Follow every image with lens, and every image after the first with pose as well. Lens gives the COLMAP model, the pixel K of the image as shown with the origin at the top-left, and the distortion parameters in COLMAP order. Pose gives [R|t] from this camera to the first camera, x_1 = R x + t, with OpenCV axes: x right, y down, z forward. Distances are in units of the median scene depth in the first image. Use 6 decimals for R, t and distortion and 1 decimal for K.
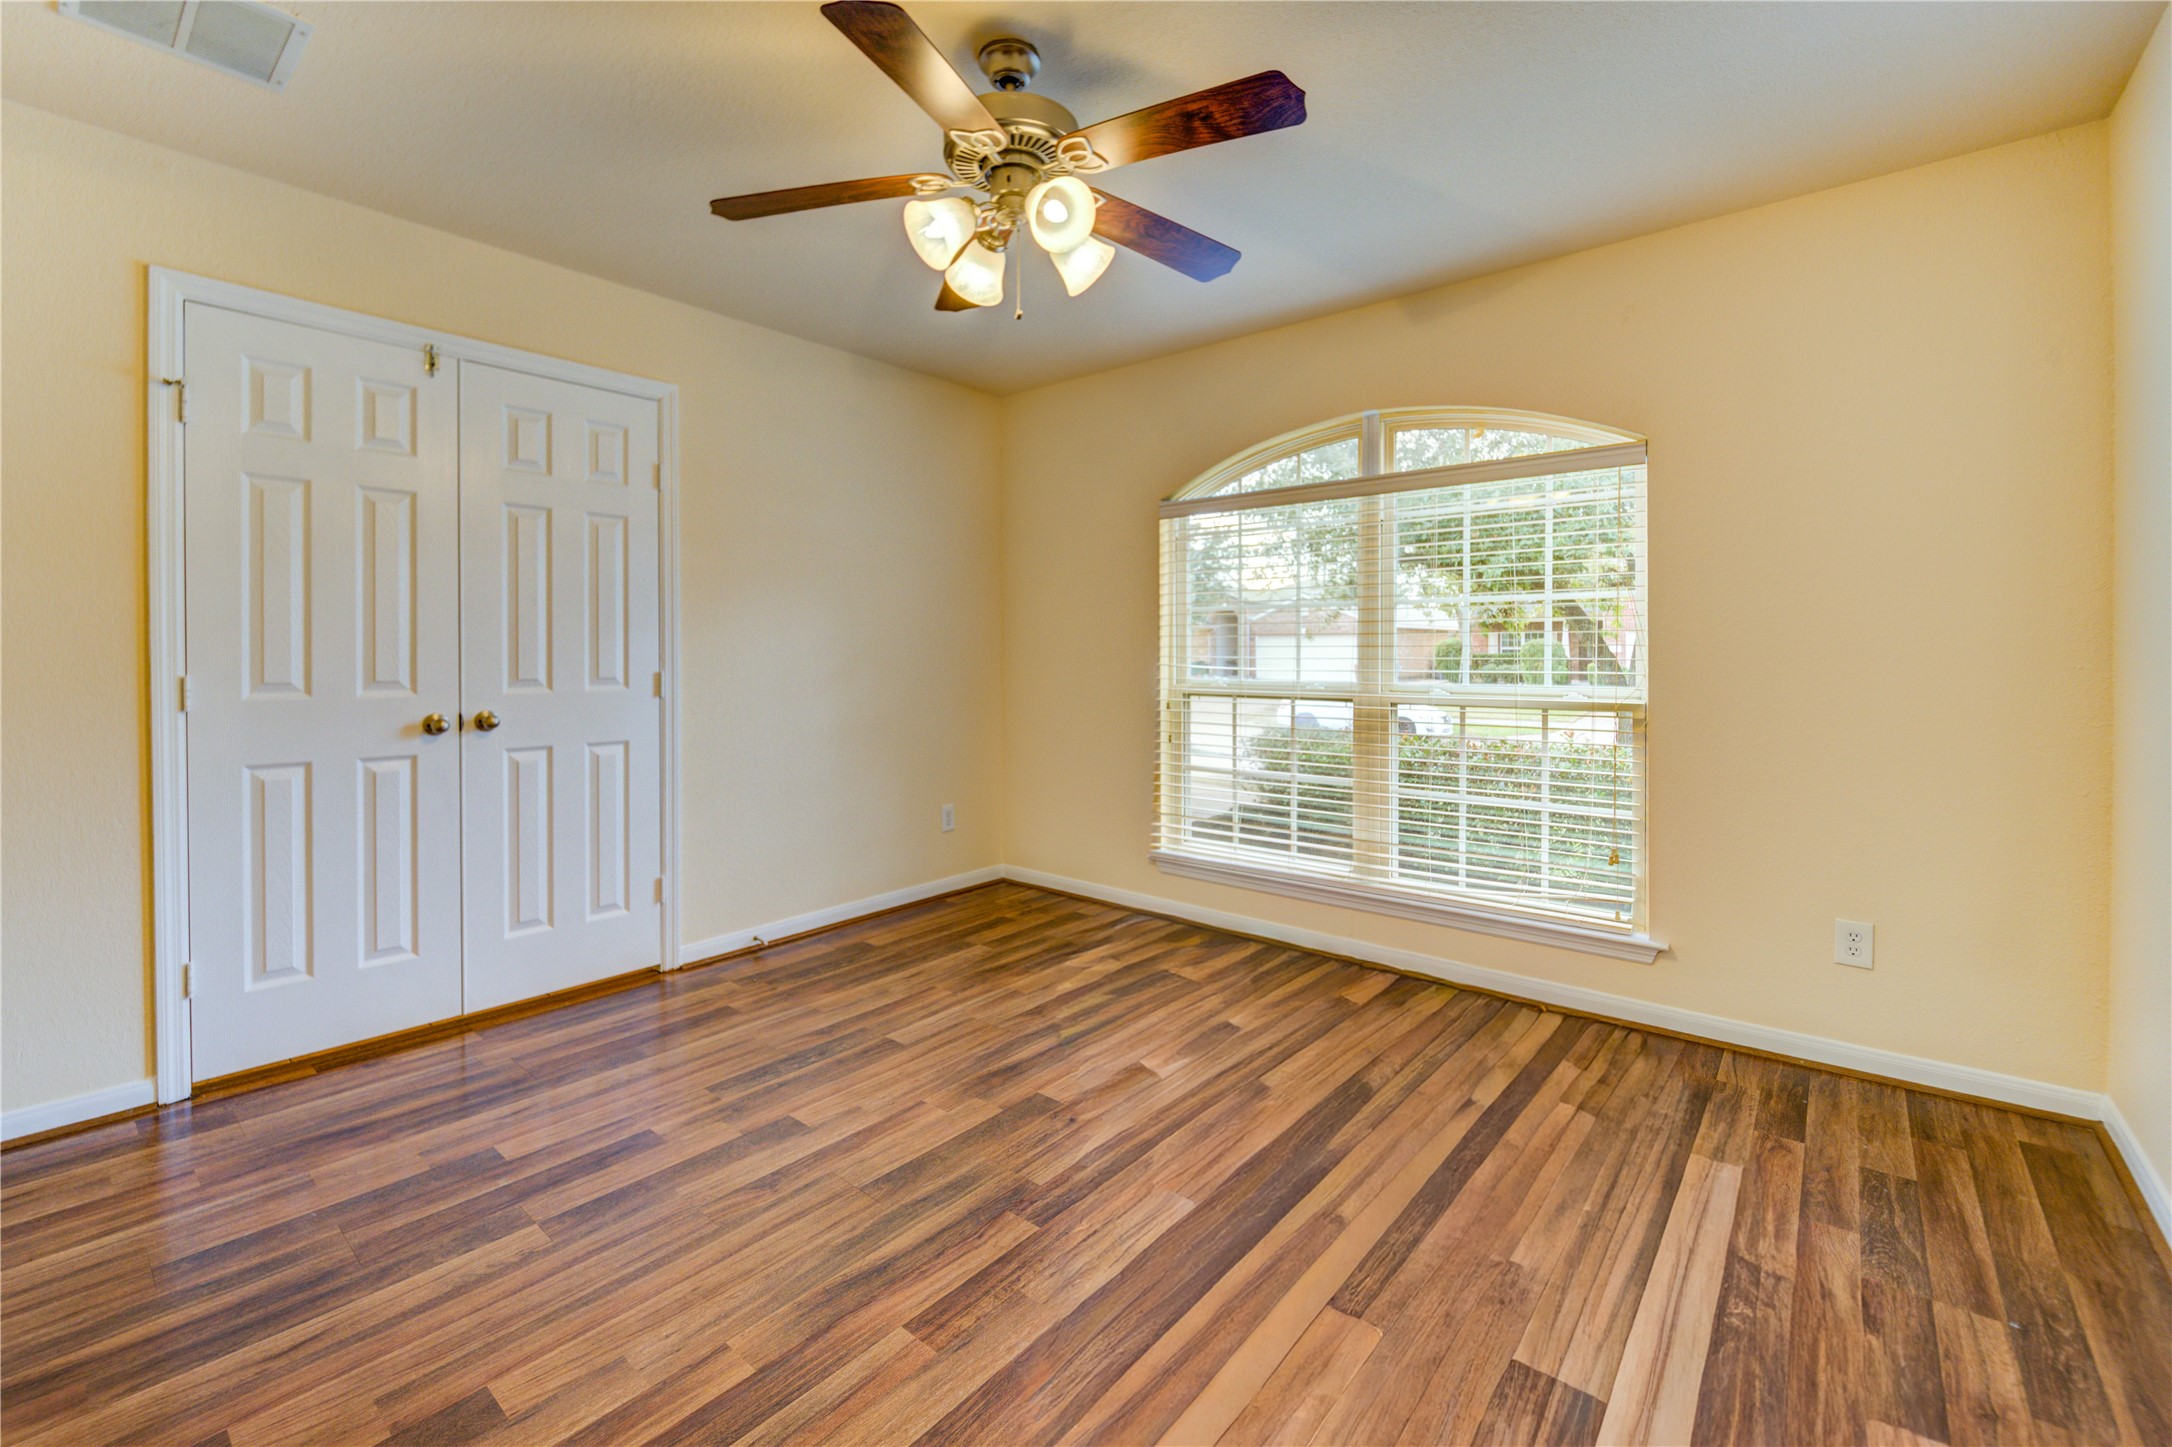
lens RADIAL K [[902.4, 0, 1052.0], [0, 902.4, 666.8], [0, 0, 1]] dist [-0.006315, -0.000178]
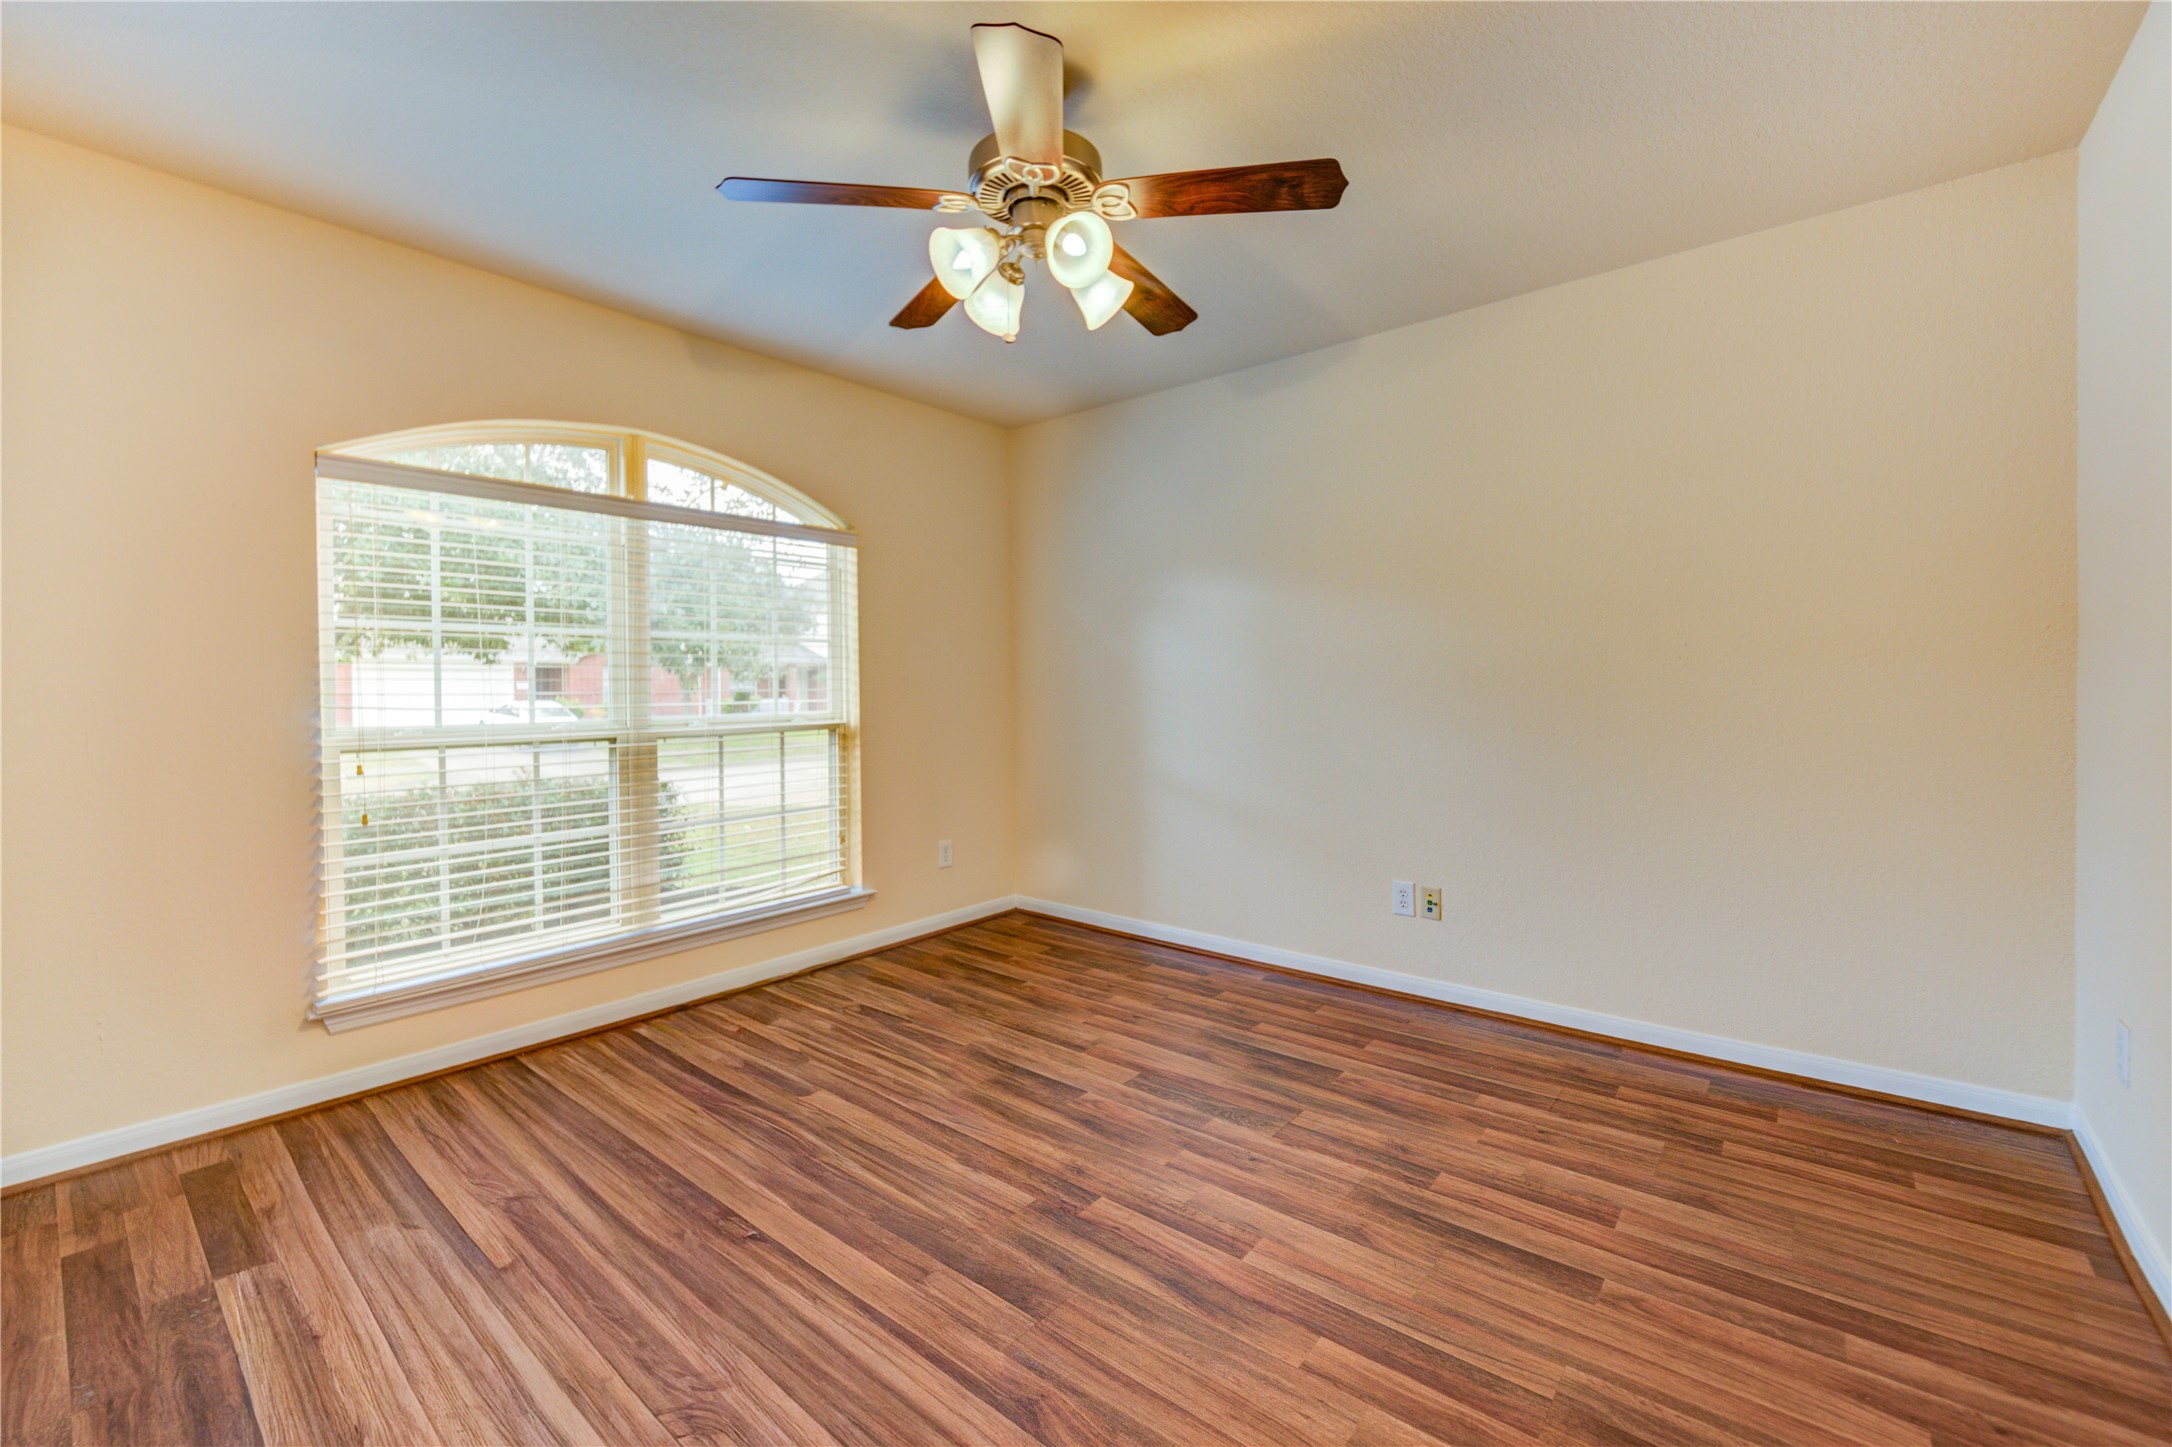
lens RADIAL K [[900.8, 0, 1087.8], [0, 900.8, 703.0], [0, 0, 1]] dist [-0.010951, -0.000109]
pose [[-0.029169, -0.018552, 0.999402, -1.058448], [0.024476, 0.999515, 0.019268, -0.008827], [-0.999275, 0.025023, -0.028701, 0.985066]]
